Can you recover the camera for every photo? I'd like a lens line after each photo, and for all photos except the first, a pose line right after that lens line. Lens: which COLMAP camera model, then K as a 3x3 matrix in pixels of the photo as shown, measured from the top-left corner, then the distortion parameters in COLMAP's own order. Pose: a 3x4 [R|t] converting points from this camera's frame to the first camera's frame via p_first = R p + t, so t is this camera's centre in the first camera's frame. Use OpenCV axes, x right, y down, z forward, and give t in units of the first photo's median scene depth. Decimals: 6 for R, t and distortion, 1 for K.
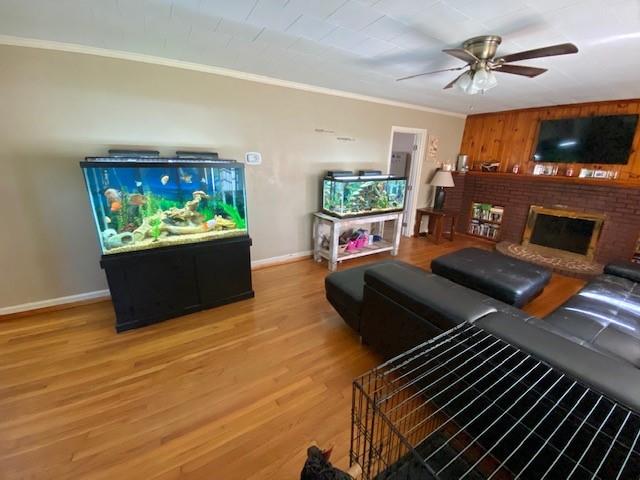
lens RADIAL K [[257.6, 0, 318.8], [0, 257.6, 237.4], [0, 0, 1]] dist [0.033295, -0.026832]
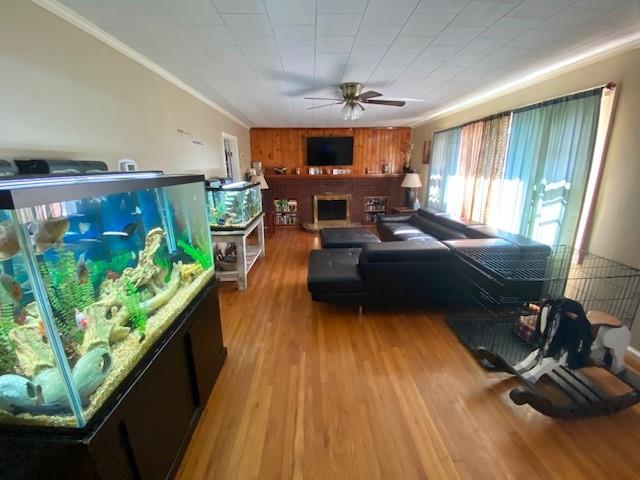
lens RADIAL K [[257.6, 0, 318.8], [0, 257.6, 237.4], [0, 0, 1]] dist [0.033295, -0.026832]
pose [[0.497363, -0.250789, 0.830502, -0.479800], [0.269955, 0.954518, 0.126571, -0.081169], [-0.824472, 0.161246, 0.542444, 0.248928]]
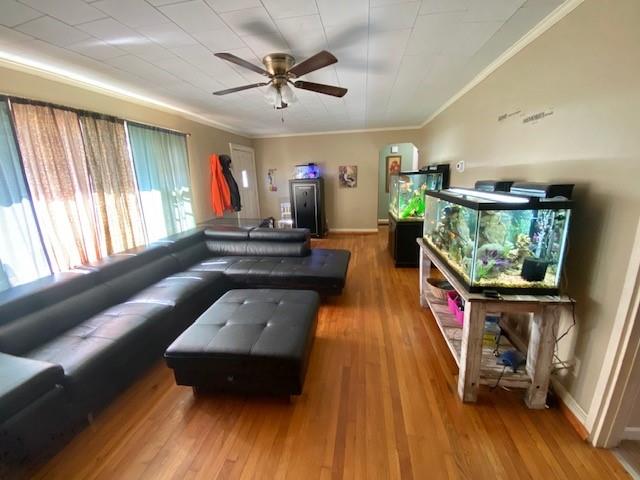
lens RADIAL K [[257.6, 0, 318.8], [0, 257.6, 237.4], [0, 0, 1]] dist [0.033295, -0.026832]
pose [[-0.652907, 0.179204, -0.735934, 0.744582], [-0.199317, 0.896717, 0.395186, -0.283267], [0.730743, 0.404703, -0.549754, 1.036026]]
